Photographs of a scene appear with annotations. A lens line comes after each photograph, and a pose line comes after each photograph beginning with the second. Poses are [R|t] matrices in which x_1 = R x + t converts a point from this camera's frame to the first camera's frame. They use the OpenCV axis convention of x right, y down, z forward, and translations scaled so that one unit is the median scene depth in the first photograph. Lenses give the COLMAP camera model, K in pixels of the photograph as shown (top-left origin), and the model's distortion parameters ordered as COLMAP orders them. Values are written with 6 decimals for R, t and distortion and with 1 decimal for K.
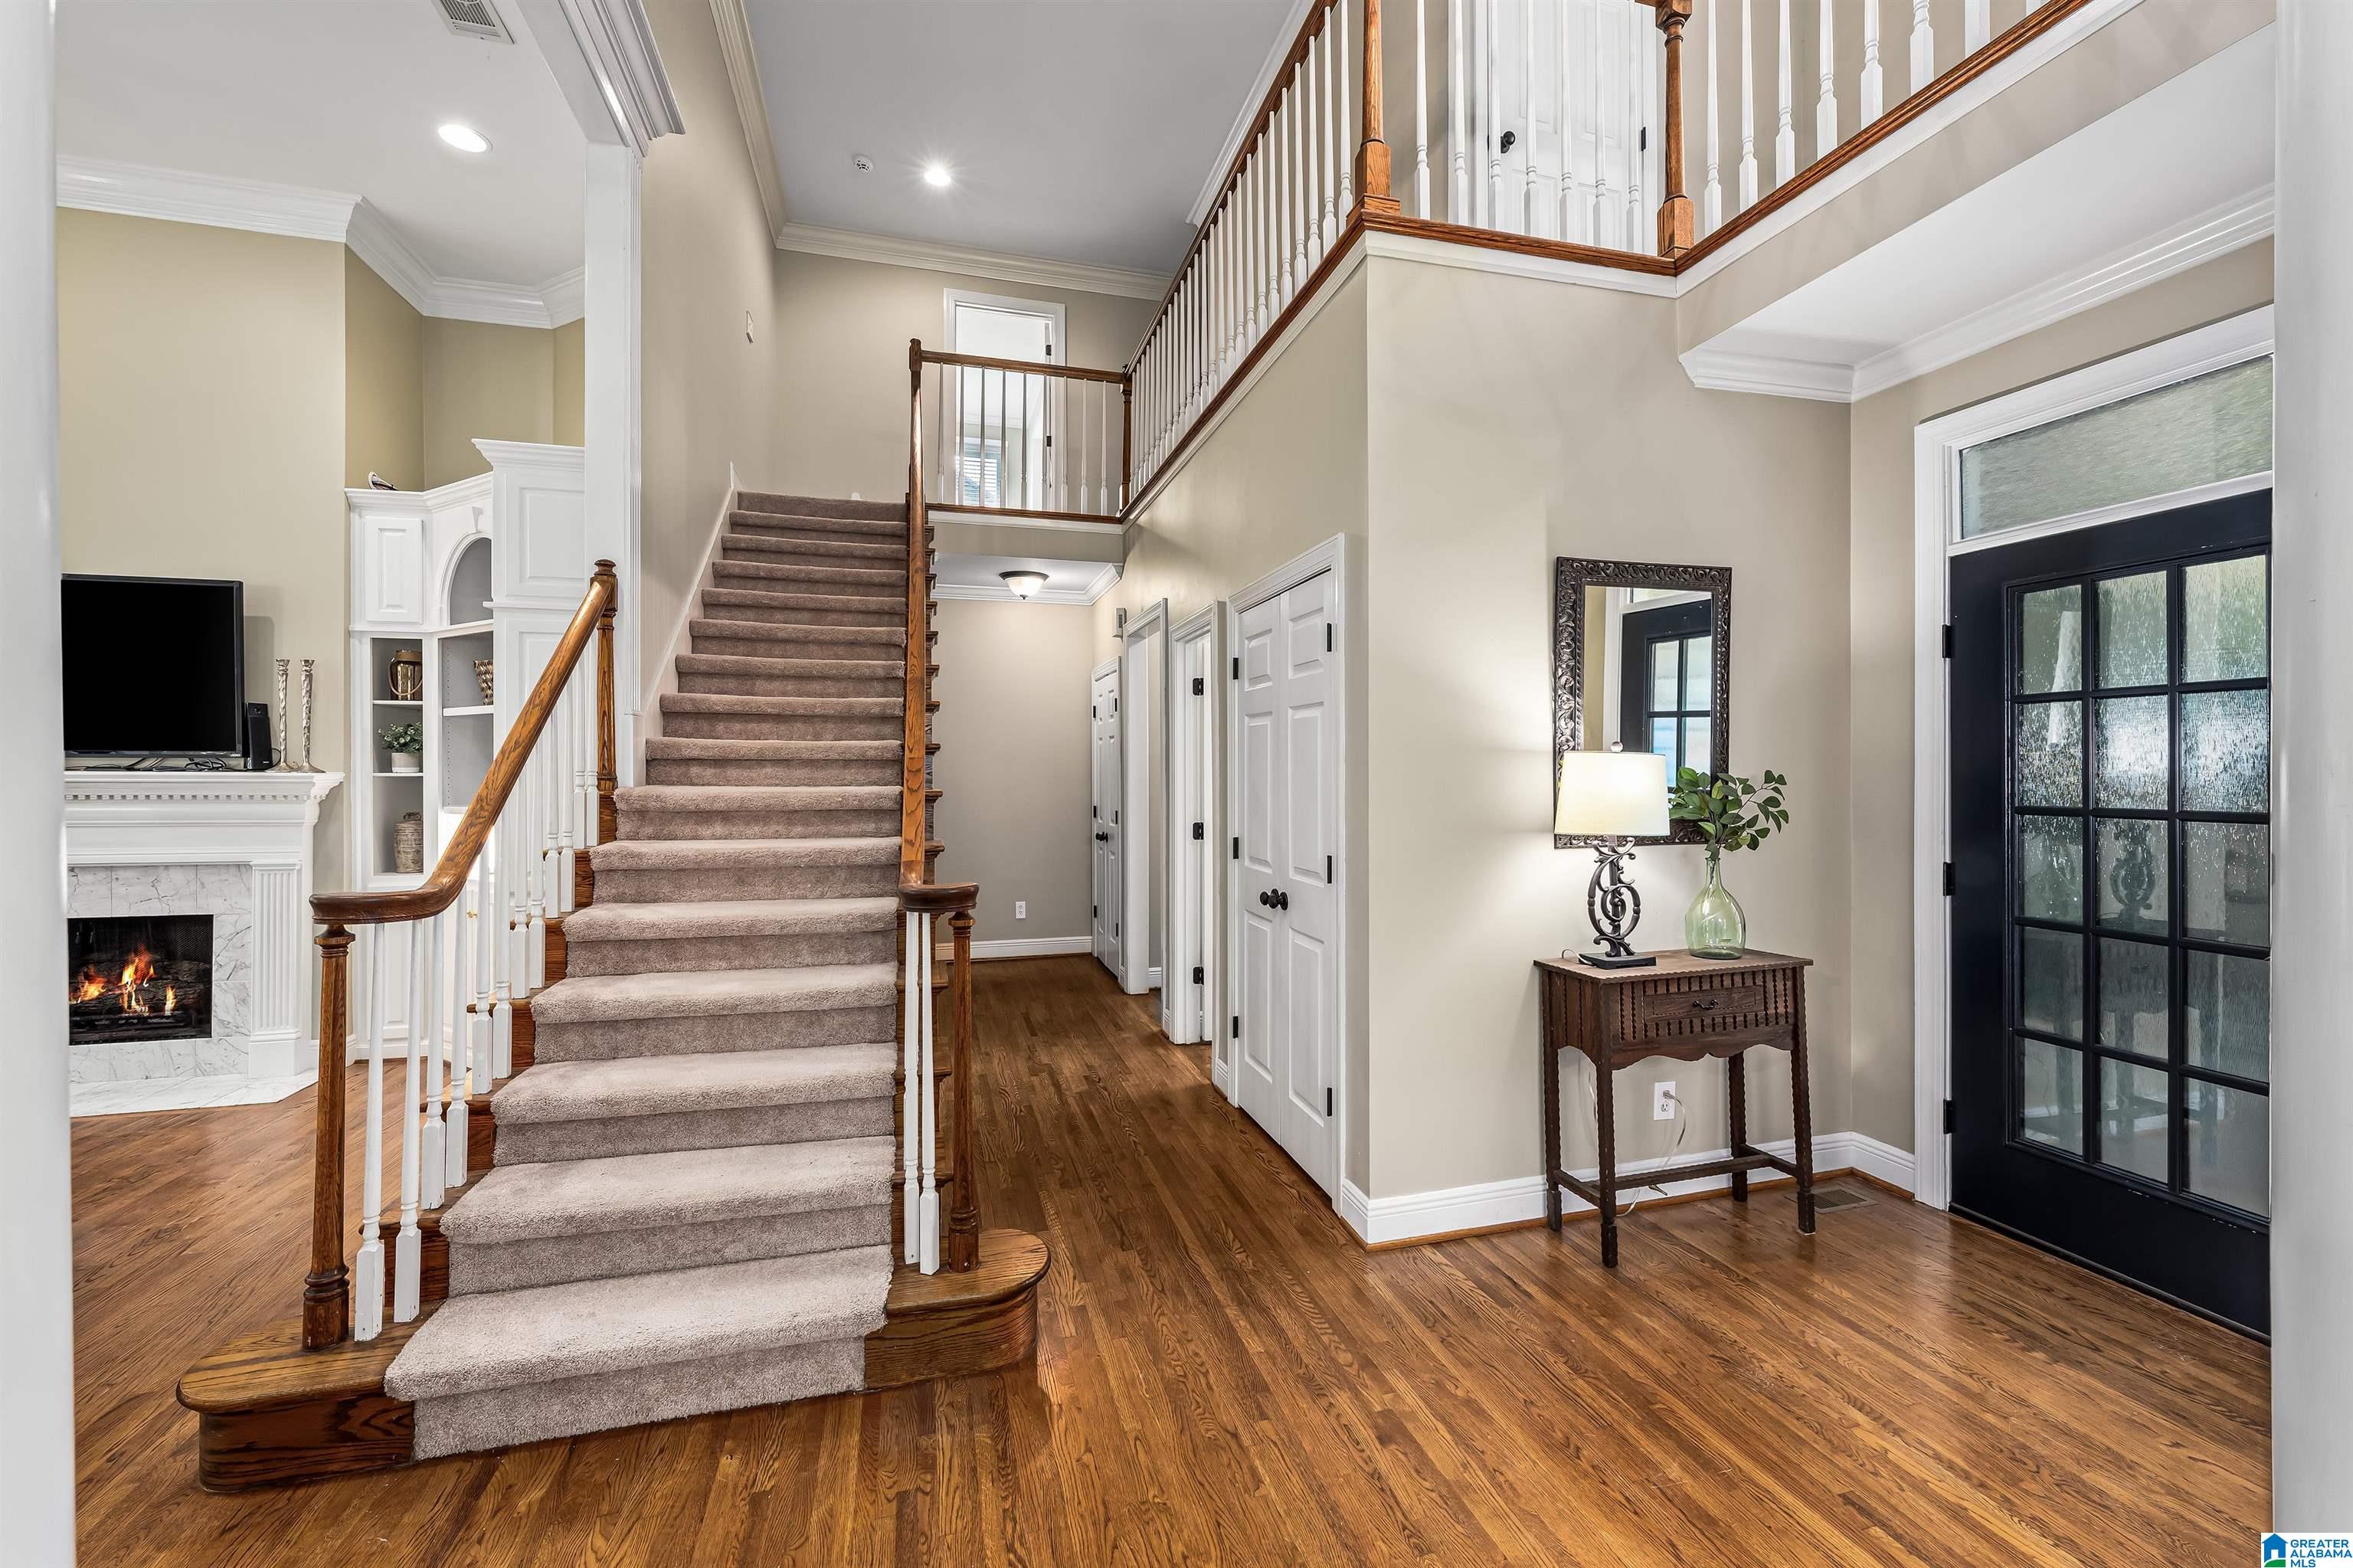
lens RADIAL K [[946.0, 0, 1180.3], [0, 946.0, 769.2], [0, 0, 1]] dist [-0.000298, -0.000231]
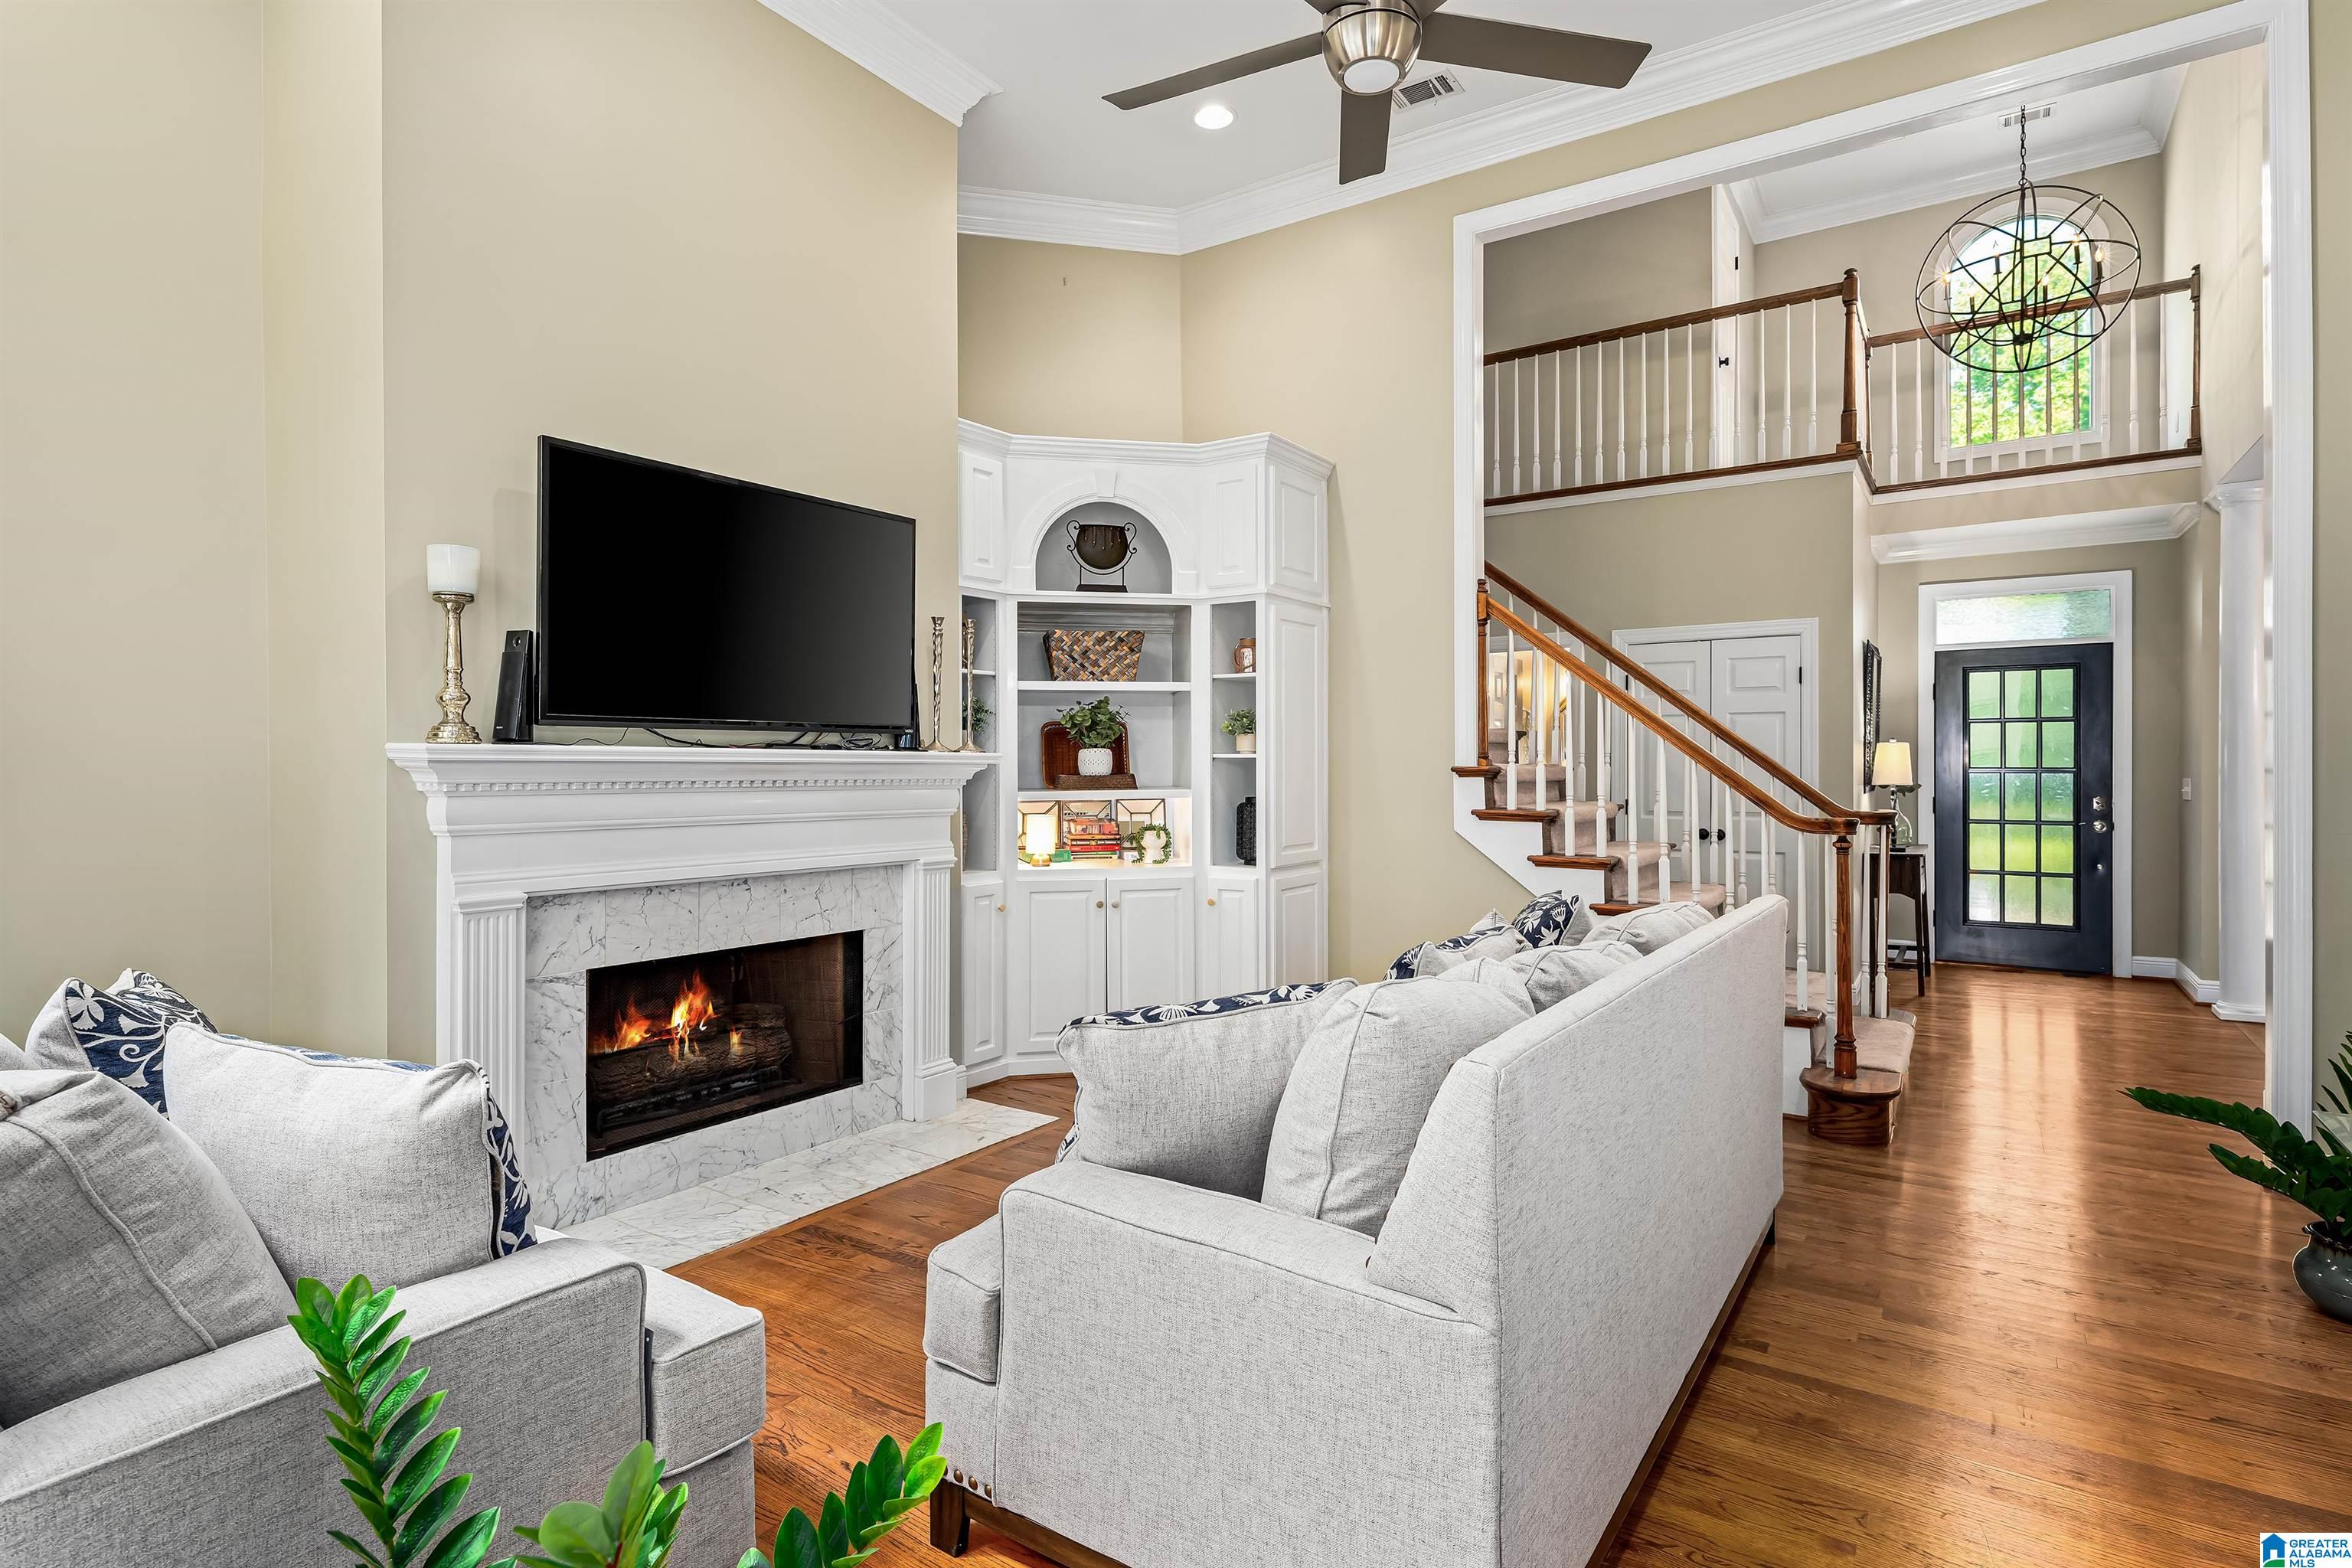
lens RADIAL K [[1174.8, 0, 1179.9], [0, 1174.8, 767.6], [0, 0, 1]] dist [0.000007, -0.000255]
pose [[0.760936, -0.004037, 0.648815, -1.463110], [0.000806, 0.999986, 0.005278, 0.011860], [-0.648827, -0.003493, 0.760928, 0.072479]]
